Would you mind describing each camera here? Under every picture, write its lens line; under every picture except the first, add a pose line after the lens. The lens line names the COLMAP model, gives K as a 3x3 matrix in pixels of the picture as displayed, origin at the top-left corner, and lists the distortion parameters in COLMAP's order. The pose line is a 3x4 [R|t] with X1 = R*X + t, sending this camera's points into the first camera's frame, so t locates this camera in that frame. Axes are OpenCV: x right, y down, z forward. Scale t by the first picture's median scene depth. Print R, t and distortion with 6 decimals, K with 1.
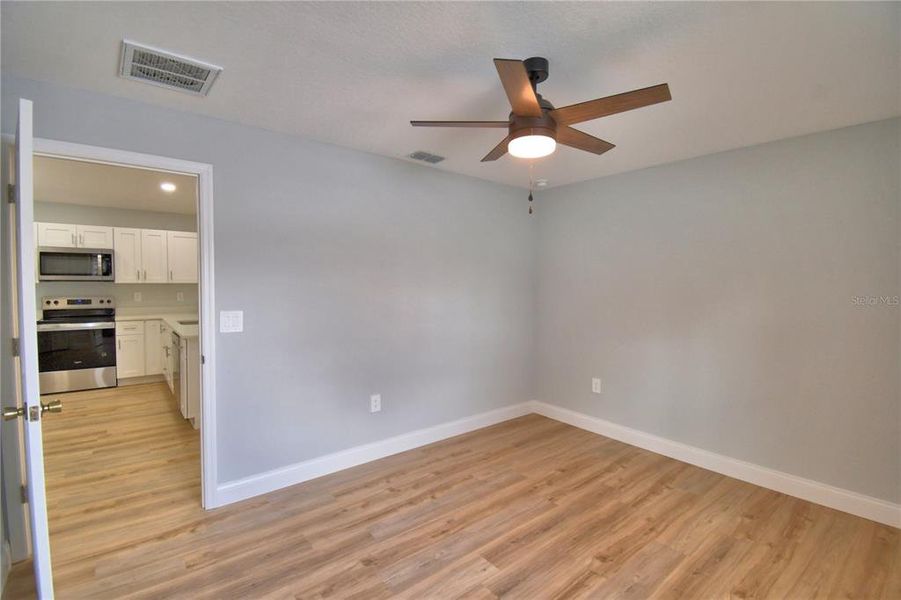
lens RADIAL K [[409.1, 0, 454.1], [0, 409.1, 300.0], [0, 0, 1]] dist [-0.023320, -0.003270]
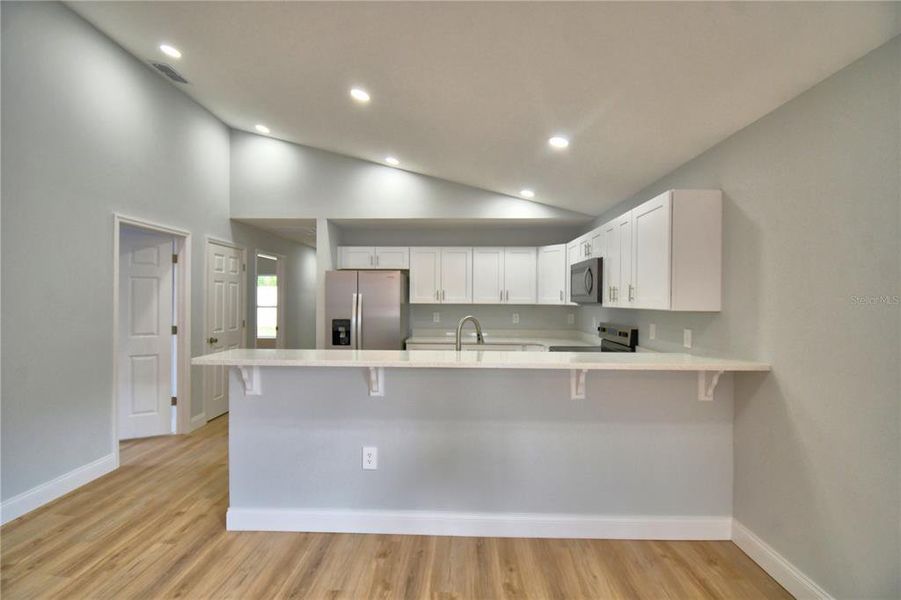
lens RADIAL K [[398.4, 0, 447.9], [0, 398.4, 298.1], [0, 0, 1]] dist [0.007630, -0.002611]
pose [[-0.661573, -0.014158, -0.749747, -0.169536], [-0.044054, 0.998829, 0.020011, -0.060234], [0.748585, 0.046269, -0.661422, 1.277190]]
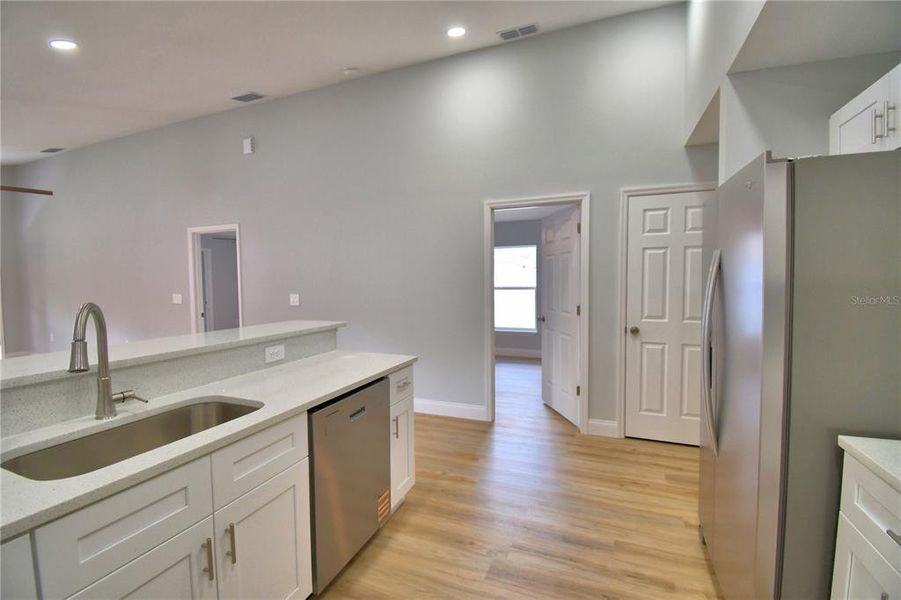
lens RADIAL K [[395.8, 0, 447.4], [0, 395.8, 299.4], [0, 0, 1]] dist [0.006206, -0.015709]
pose [[-0.471086, -0.046381, 0.880867, -0.888900], [0.045354, 0.996022, 0.076700, -0.039626], [-0.880920, 0.076083, -0.467109, 0.877213]]
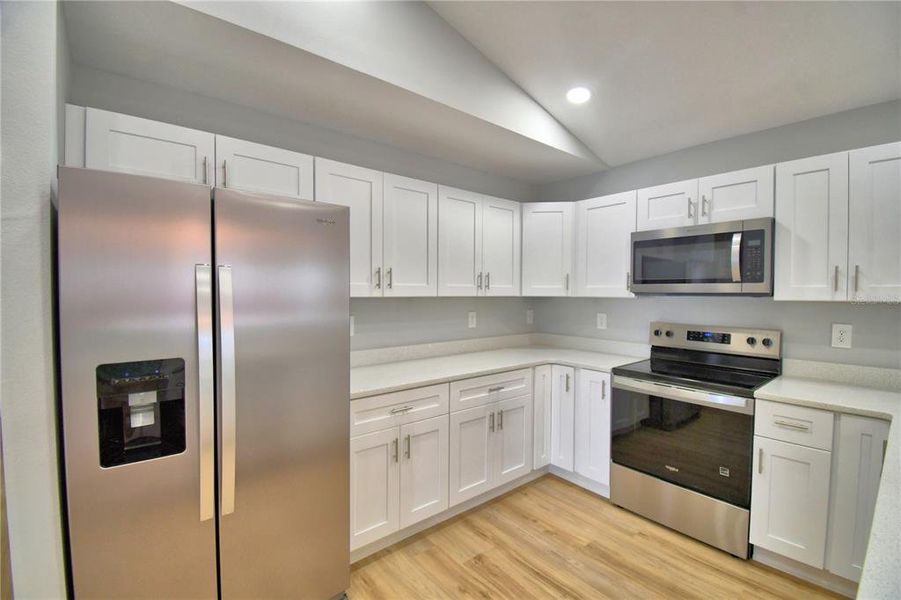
lens RADIAL K [[395.8, 0, 446.0], [0, 395.8, 300.9], [0, 0, 1]] dist [0.006206, -0.015709]
pose [[-0.003501, 0.017411, -0.999842, -0.452073], [-0.048143, 0.998686, 0.017560, -0.033089], [0.998834, 0.048197, -0.002659, 0.683220]]
